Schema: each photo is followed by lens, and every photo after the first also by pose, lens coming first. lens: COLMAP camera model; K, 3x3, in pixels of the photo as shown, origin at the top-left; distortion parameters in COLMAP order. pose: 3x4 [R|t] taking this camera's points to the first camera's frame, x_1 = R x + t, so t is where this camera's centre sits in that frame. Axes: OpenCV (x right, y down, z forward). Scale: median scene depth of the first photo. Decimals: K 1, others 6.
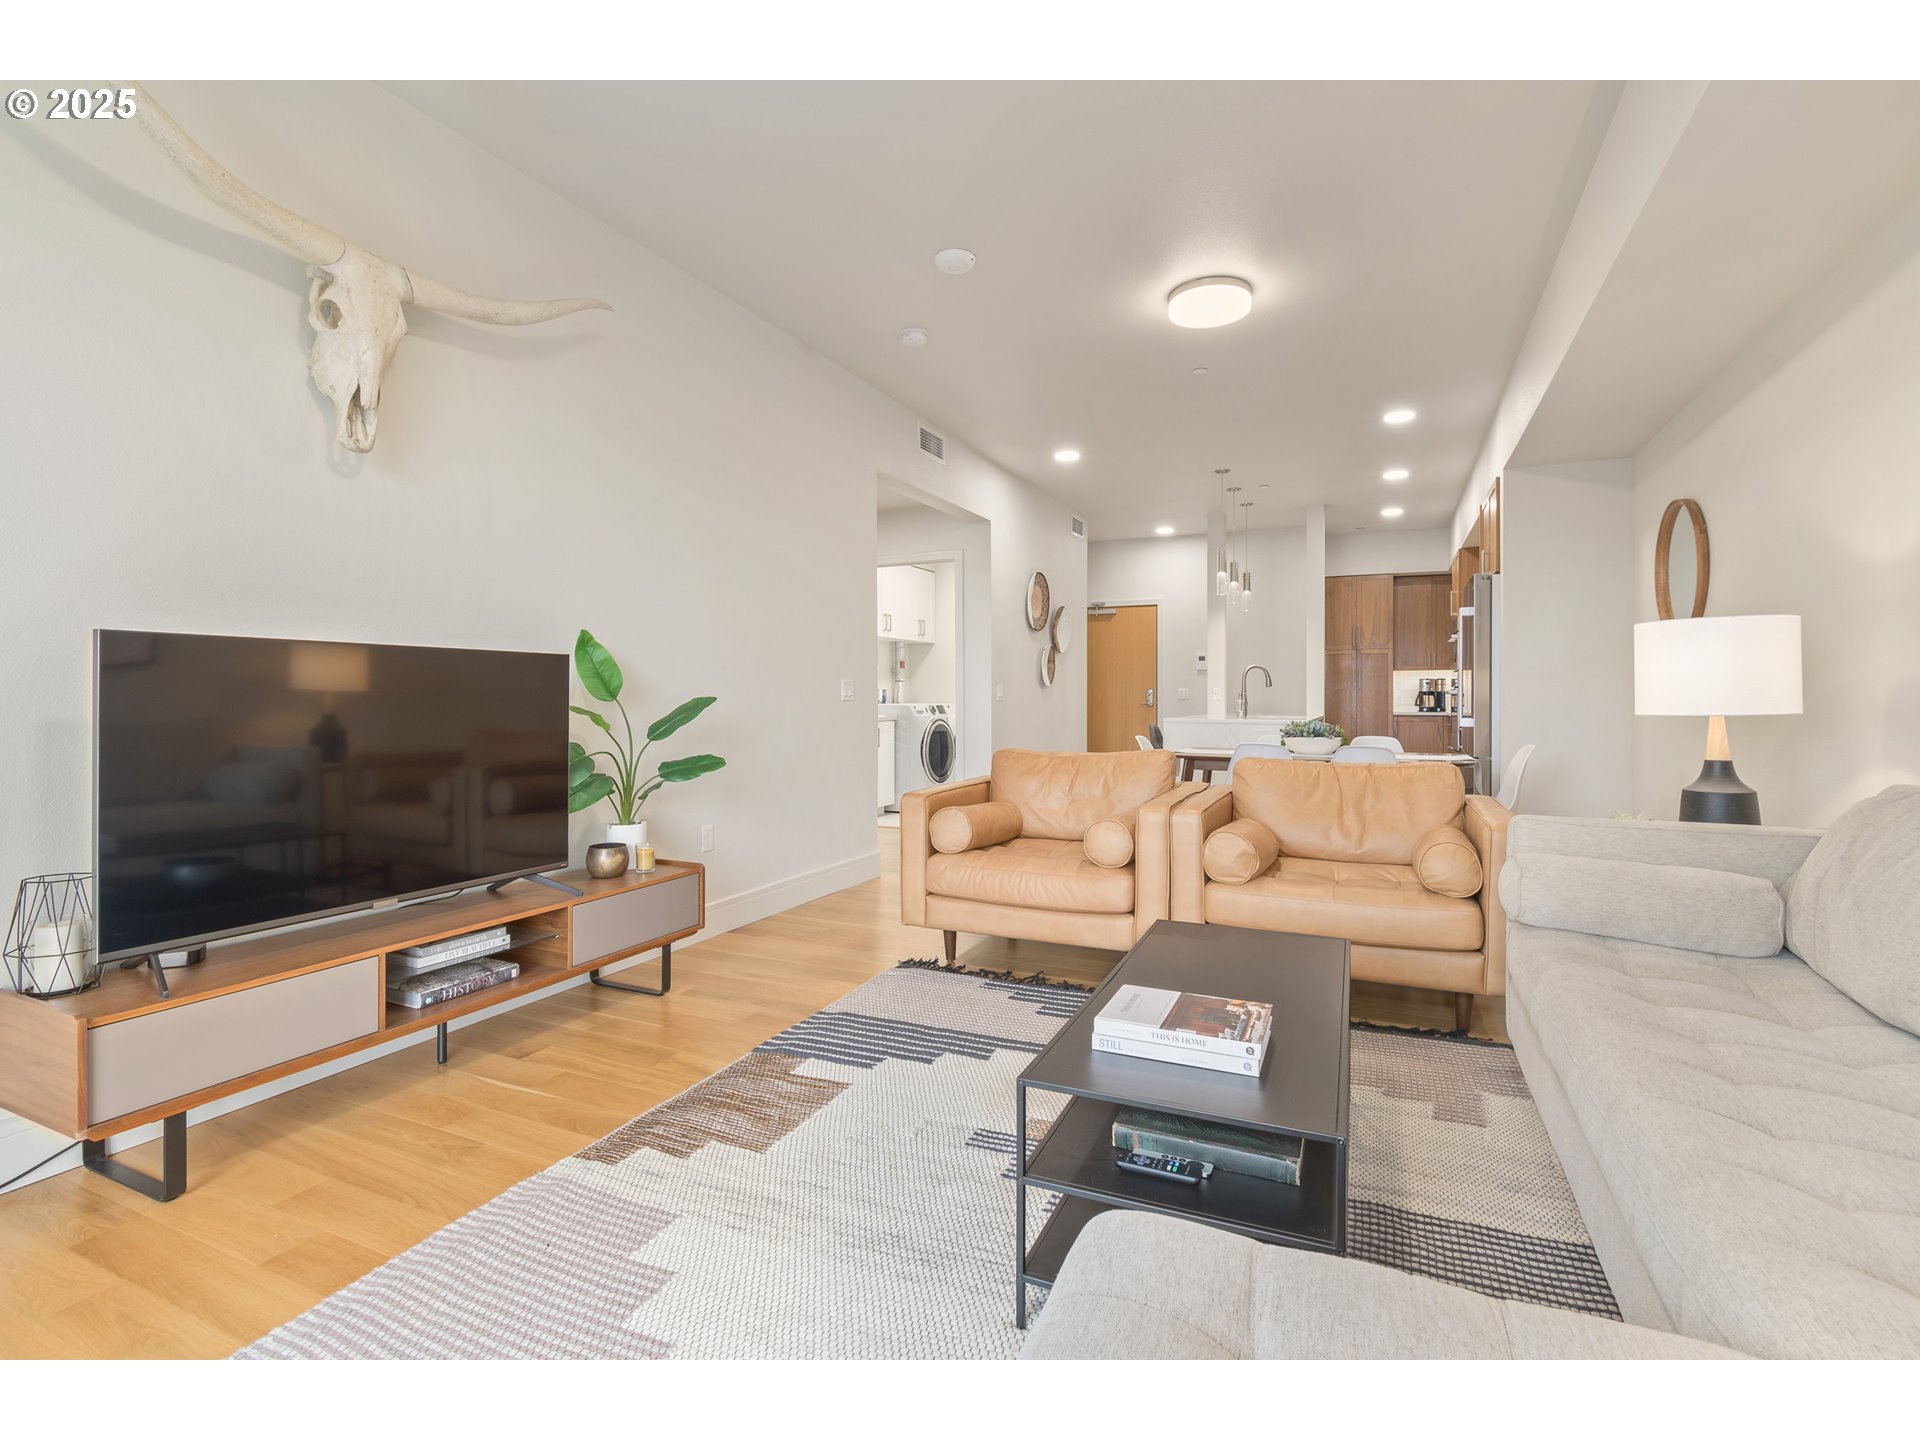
lens RADIAL K [[881.5, 0, 966.7], [0, 881.5, 705.3], [0, 0, 1]] dist [0.002687, -0.001193]
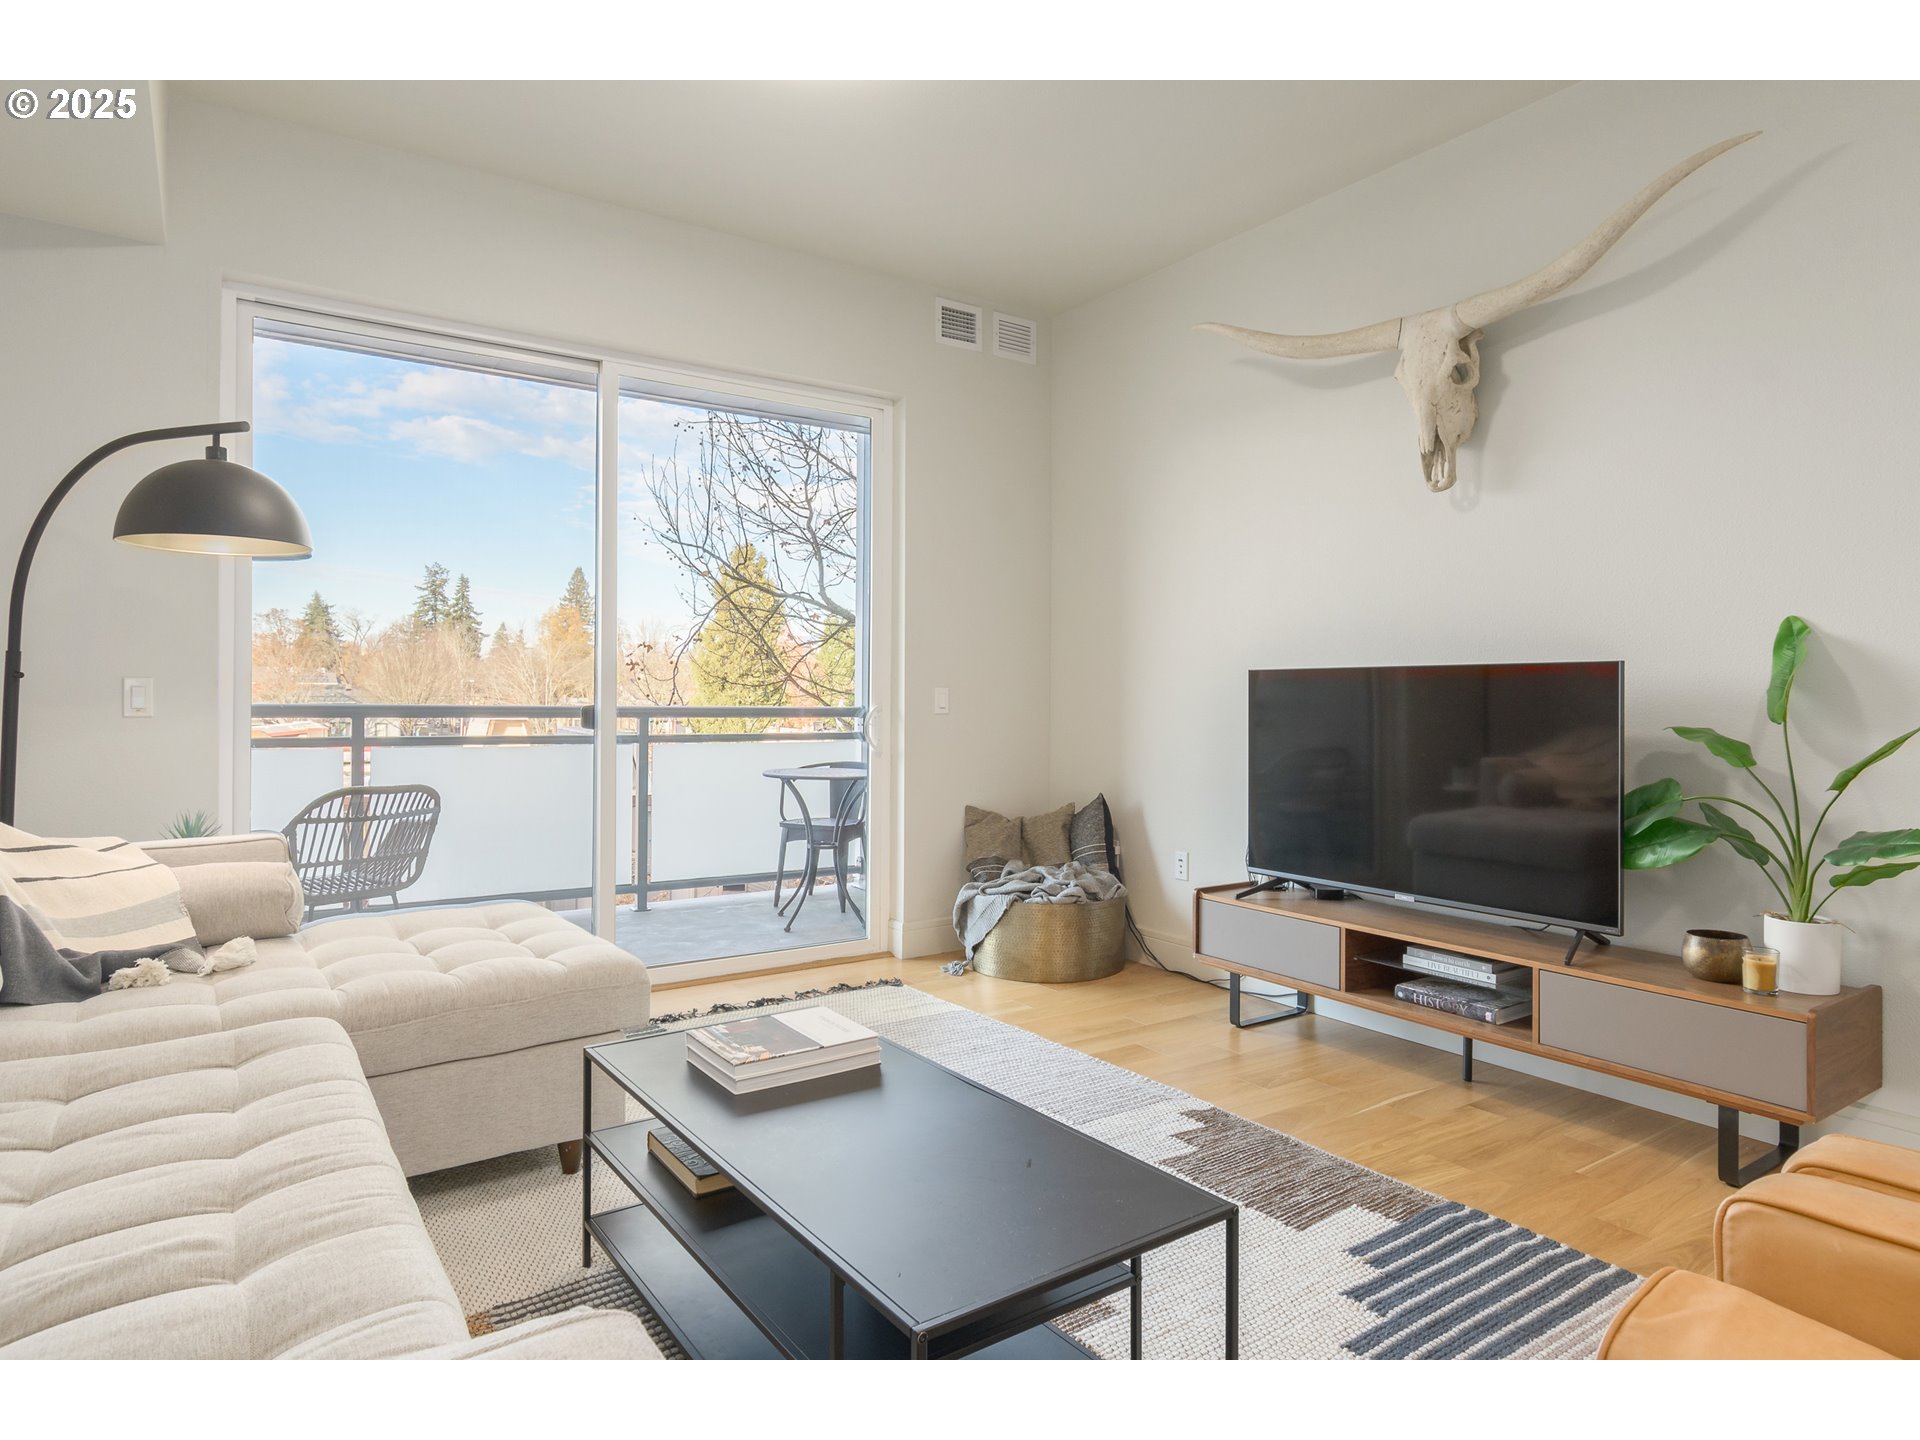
lens RADIAL K [[1090.2, 0, 962.4], [0, 1090.2, 708.1], [0, 0, 1]] dist [0.002921, 0.000308]
pose [[-0.514673, -0.005593, -0.857368, 1.137064], [-0.016324, 0.999861, 0.003277, -0.013661], [0.857231, 0.015683, -0.514693, 1.722603]]
